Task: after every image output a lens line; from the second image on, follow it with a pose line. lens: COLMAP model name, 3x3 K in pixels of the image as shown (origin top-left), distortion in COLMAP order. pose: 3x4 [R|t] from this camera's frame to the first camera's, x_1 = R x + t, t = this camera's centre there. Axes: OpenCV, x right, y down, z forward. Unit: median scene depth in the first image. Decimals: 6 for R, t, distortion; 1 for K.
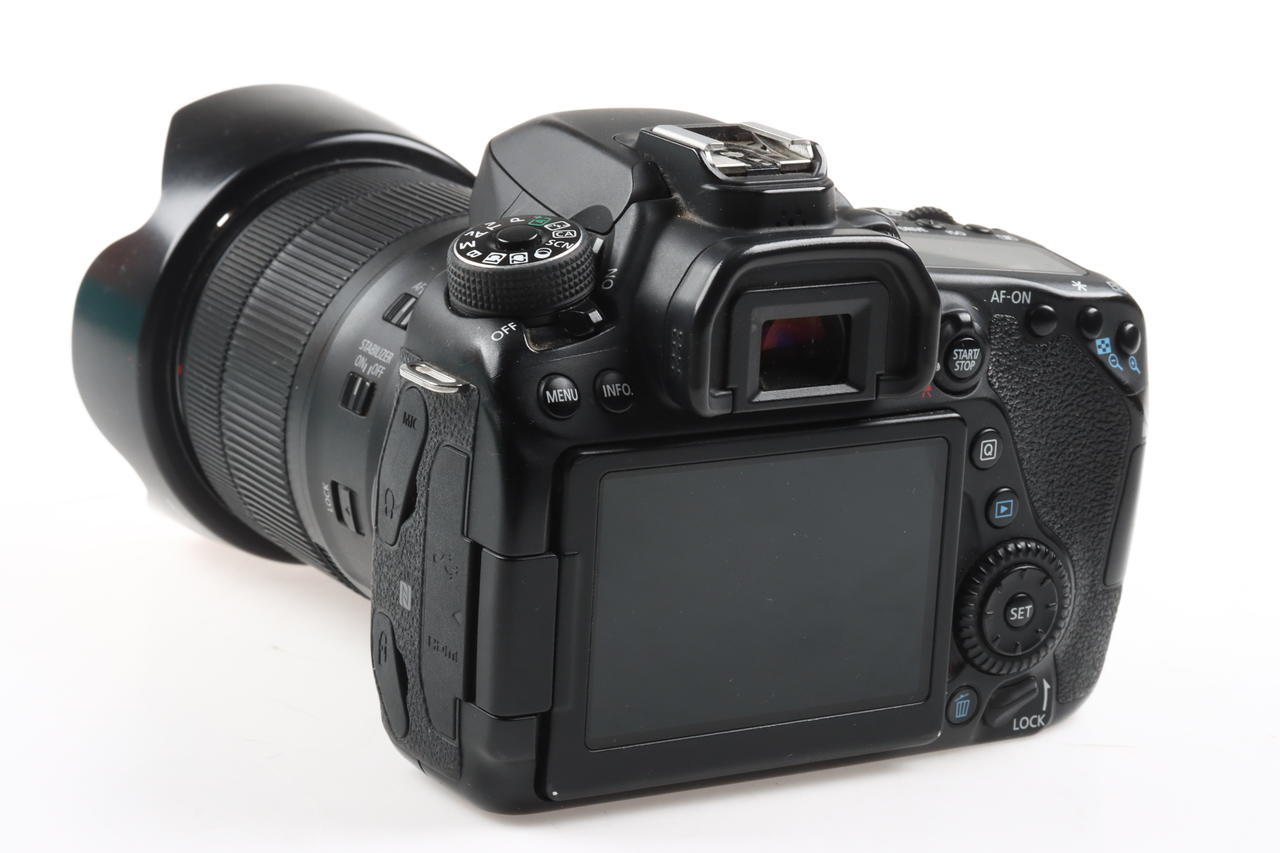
lens RADIAL K [[3841.5, 0, 639.9], [0, 3841.5, 426.3], [0, 0, 1]] dist [-0.006571, 0.000000]
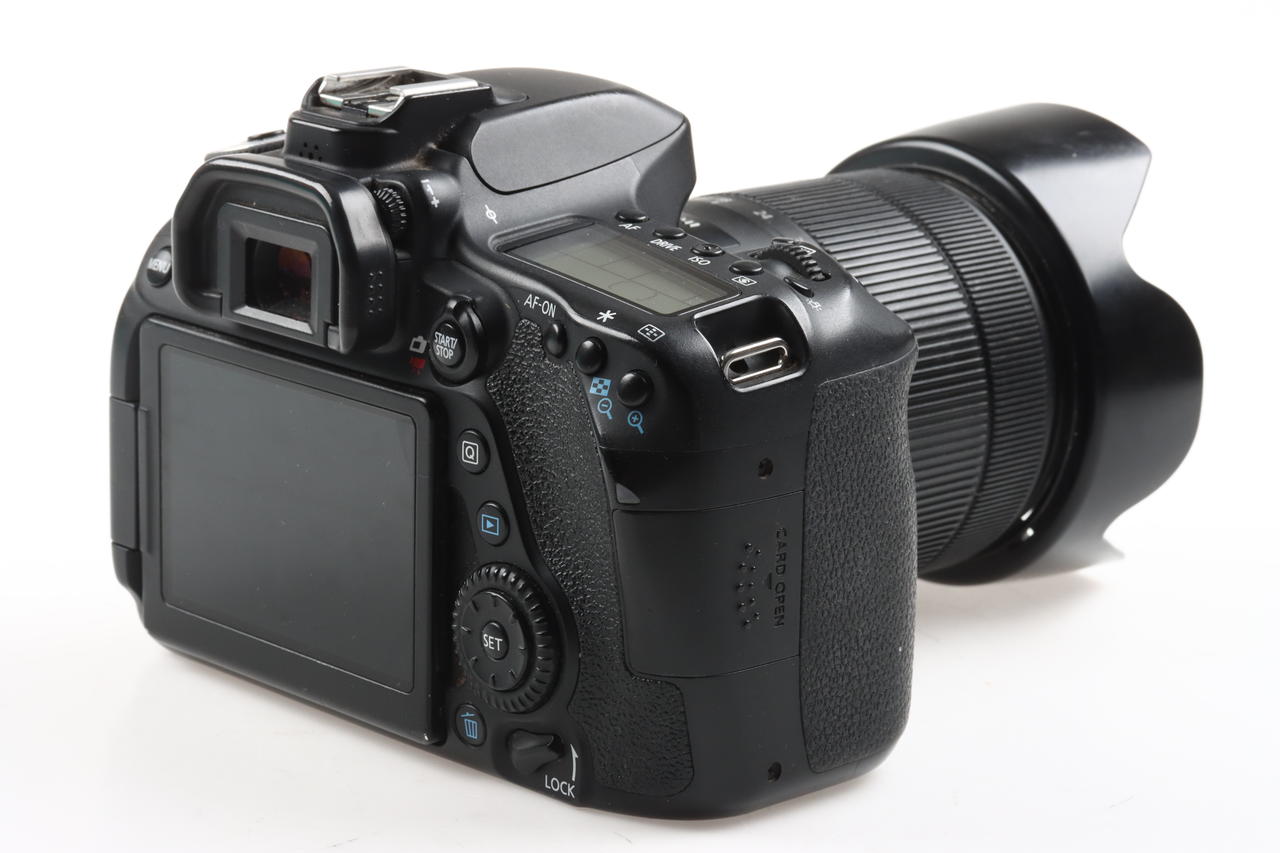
lens RADIAL K [[3841.5, 0, 640.2], [0, 3841.5, 426.9], [0, 0, 1]] dist [-0.006571, 0.000000]
pose [[0.230795, 0.194808, -0.953301, 0.988507], [-0.259343, 0.956625, 0.132700, -0.134513], [0.937803, 0.216605, 0.271307, 0.777096]]
